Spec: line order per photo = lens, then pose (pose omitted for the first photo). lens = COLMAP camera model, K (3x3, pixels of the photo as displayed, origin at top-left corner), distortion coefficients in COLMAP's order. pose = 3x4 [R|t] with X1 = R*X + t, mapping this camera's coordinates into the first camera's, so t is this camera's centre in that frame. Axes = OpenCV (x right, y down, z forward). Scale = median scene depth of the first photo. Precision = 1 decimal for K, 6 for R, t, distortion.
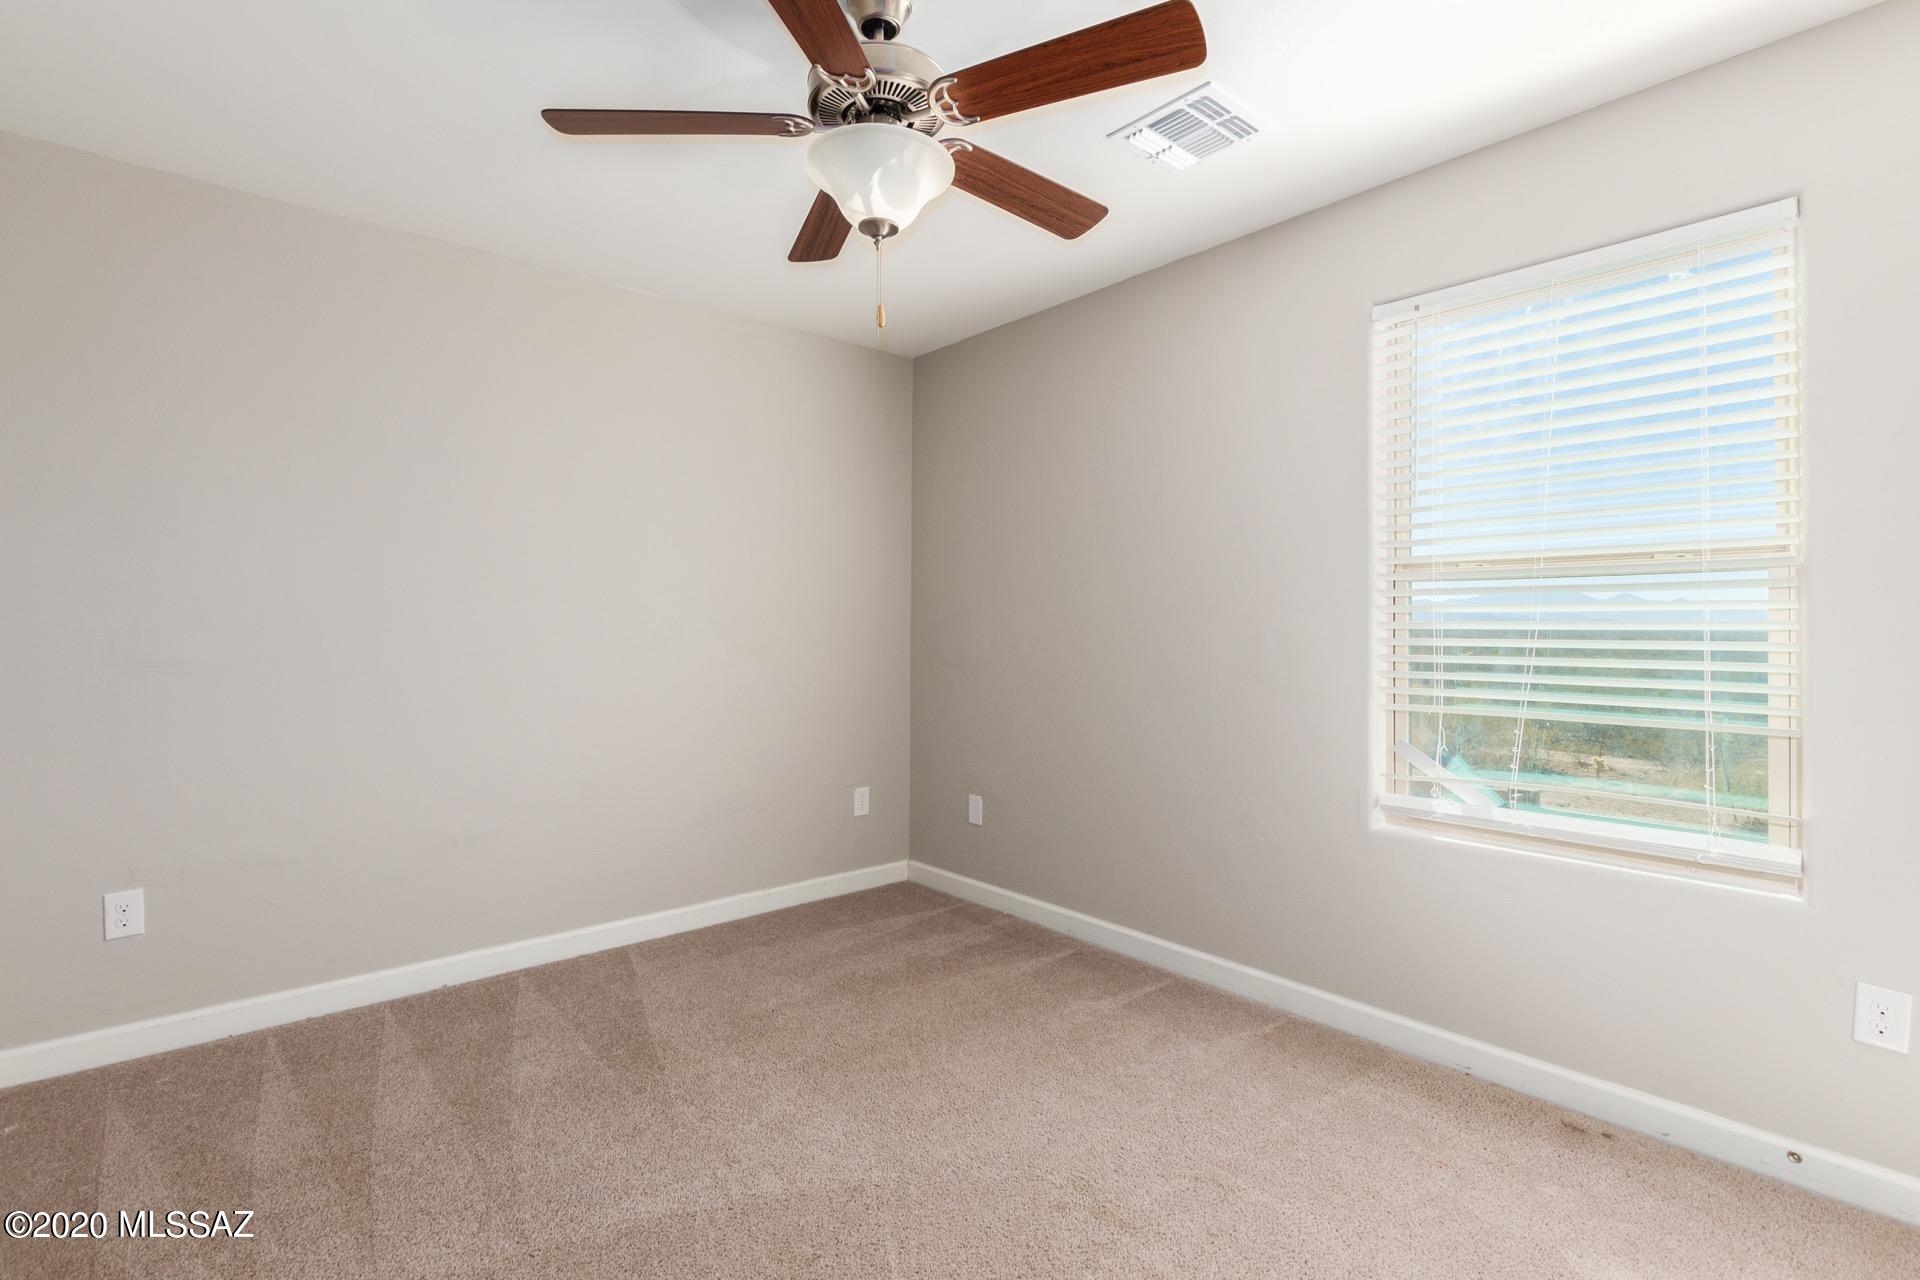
lens RADIAL K [[886.0, 0, 960.3], [0, 886.0, 630.0], [0, 0, 1]] dist [0.019600, -0.002130]
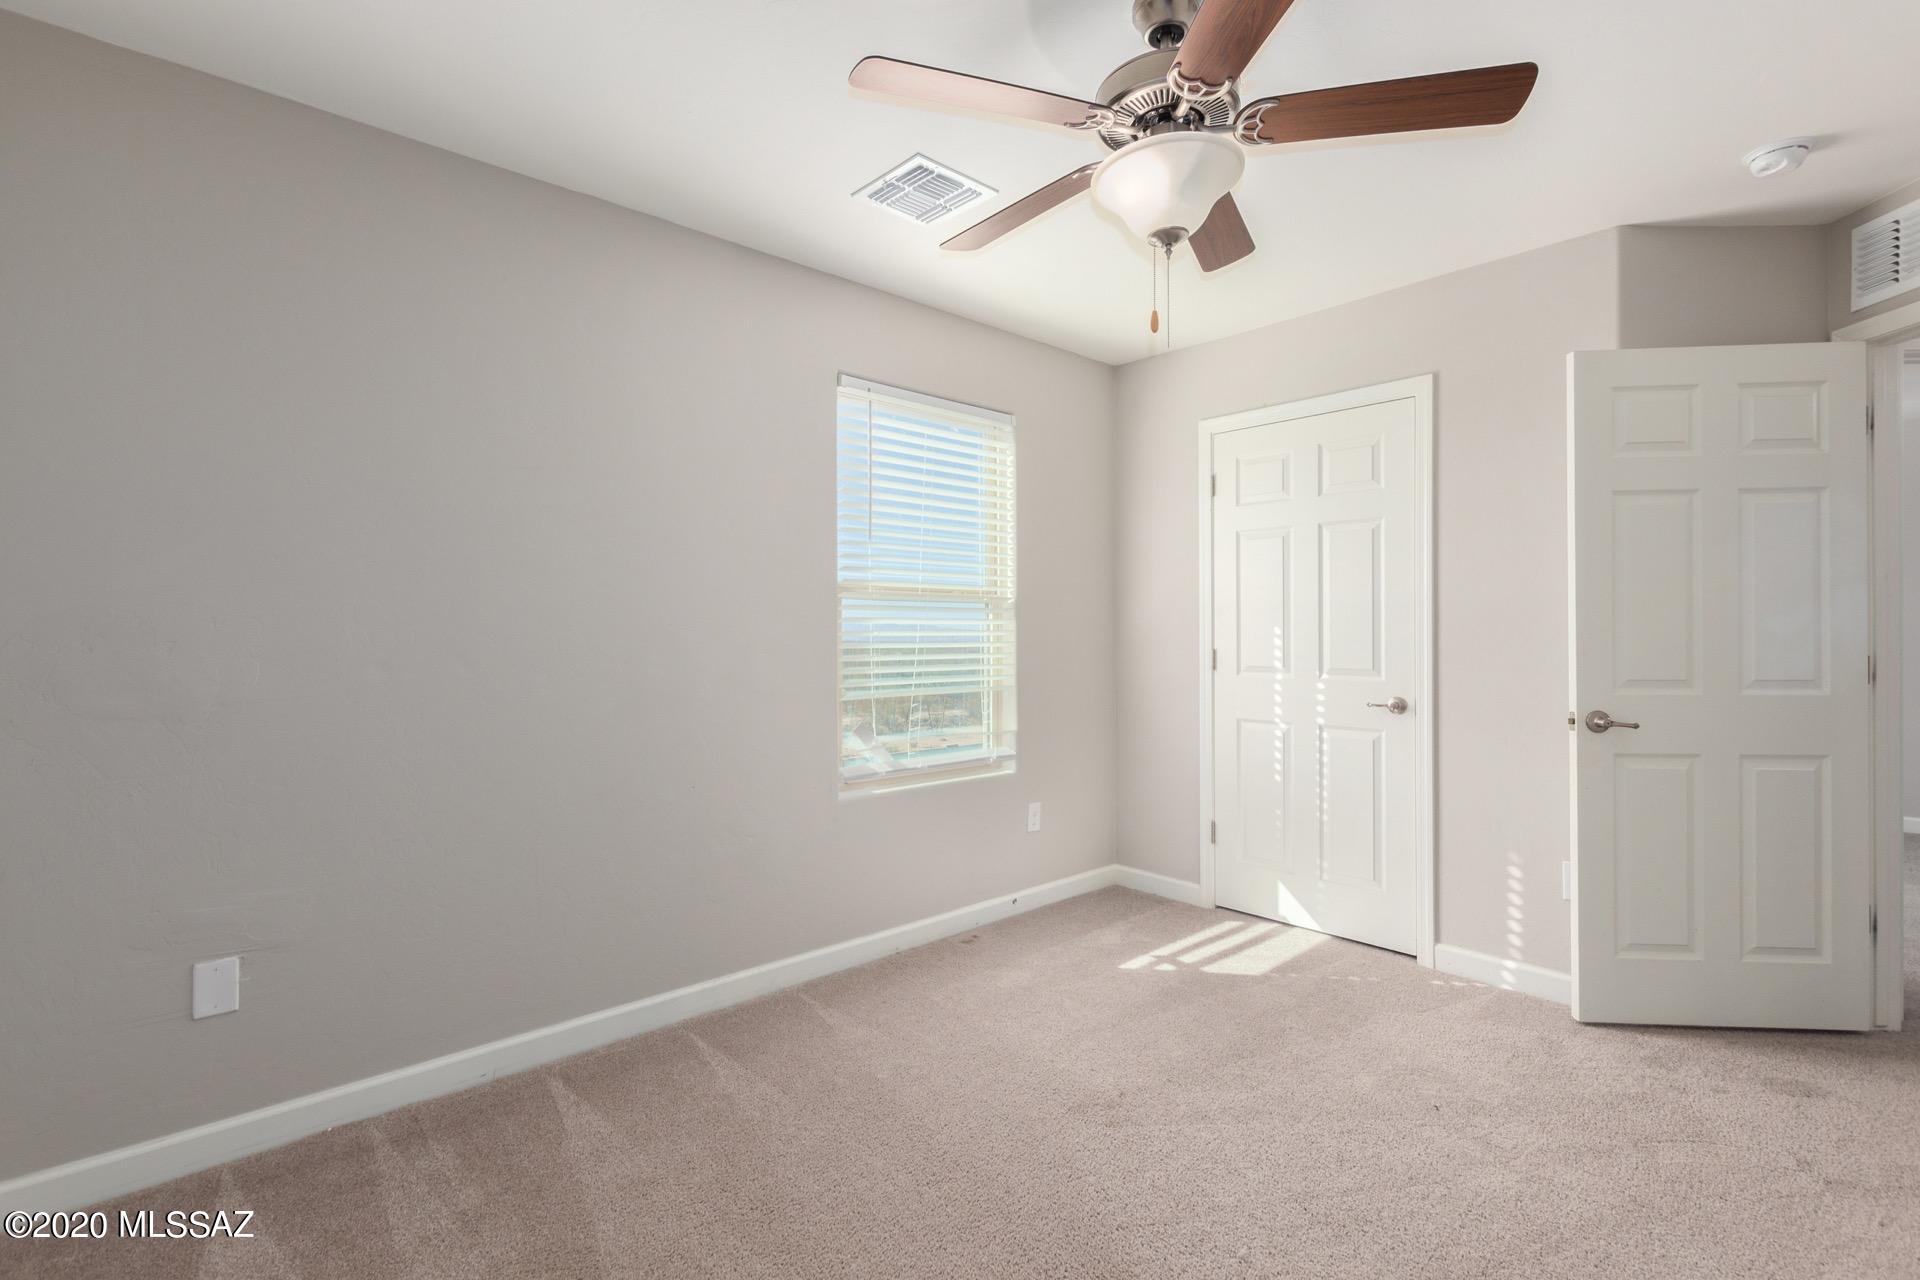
lens RADIAL K [[886.0, 0, 959.6], [0, 886.0, 635.7], [0, 0, 1]] dist [0.019600, -0.002130]
pose [[-0.009852, -0.004840, 0.999940, -0.820691], [0.001948, 0.999986, 0.004859, -0.007648], [-0.999950, 0.001996, -0.009842, 0.914458]]
